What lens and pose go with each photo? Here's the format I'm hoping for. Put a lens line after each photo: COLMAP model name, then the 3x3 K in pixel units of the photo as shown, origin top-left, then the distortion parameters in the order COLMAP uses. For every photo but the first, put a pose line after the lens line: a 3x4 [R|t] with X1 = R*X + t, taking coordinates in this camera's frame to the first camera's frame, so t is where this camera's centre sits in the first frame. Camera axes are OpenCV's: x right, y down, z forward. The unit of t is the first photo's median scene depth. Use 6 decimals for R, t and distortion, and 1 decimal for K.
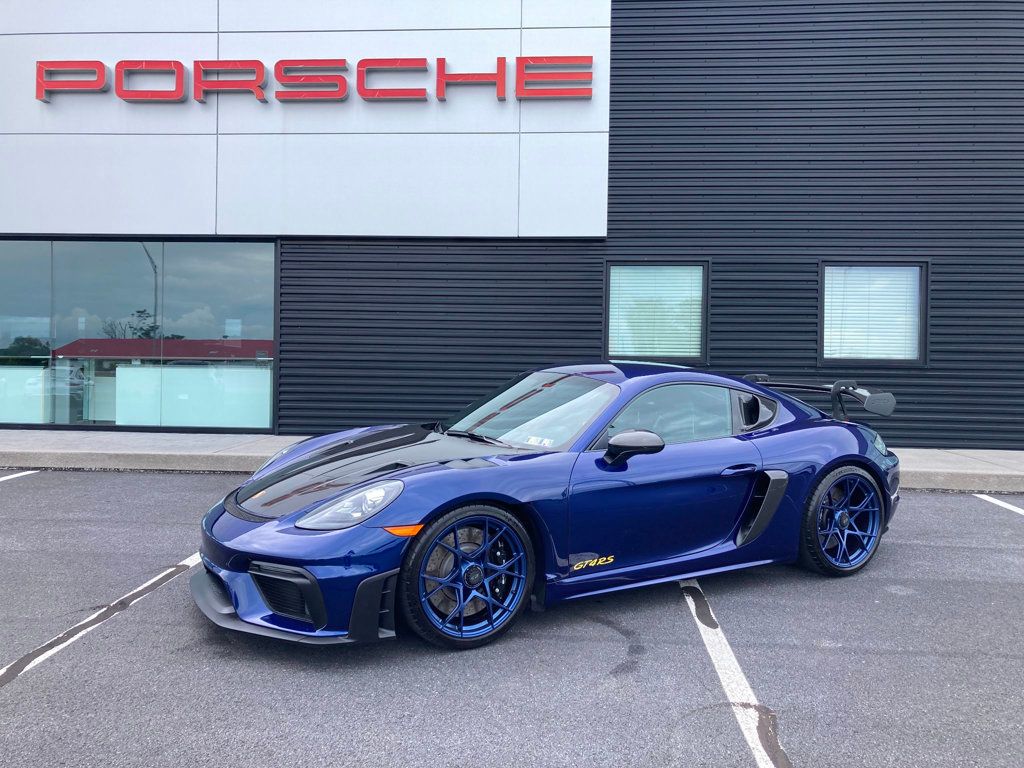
lens RADIAL K [[843.3, 0, 505.3], [0, 843.3, 358.1], [0, 0, 1]] dist [0.013240, -0.001212]
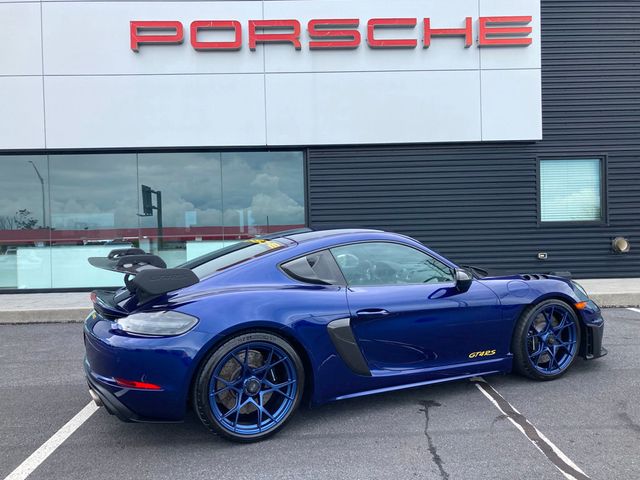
lens RADIAL K [[548.9, 0, 317.0], [0, 548.9, 242.2], [0, 0, 1]] dist [-0.000484, 0.028600]
pose [[0.994404, -0.038925, 0.098210, -0.360455], [0.037362, 0.999145, 0.017702, 0.000994], [-0.098815, -0.013934, 0.995008, 0.086051]]
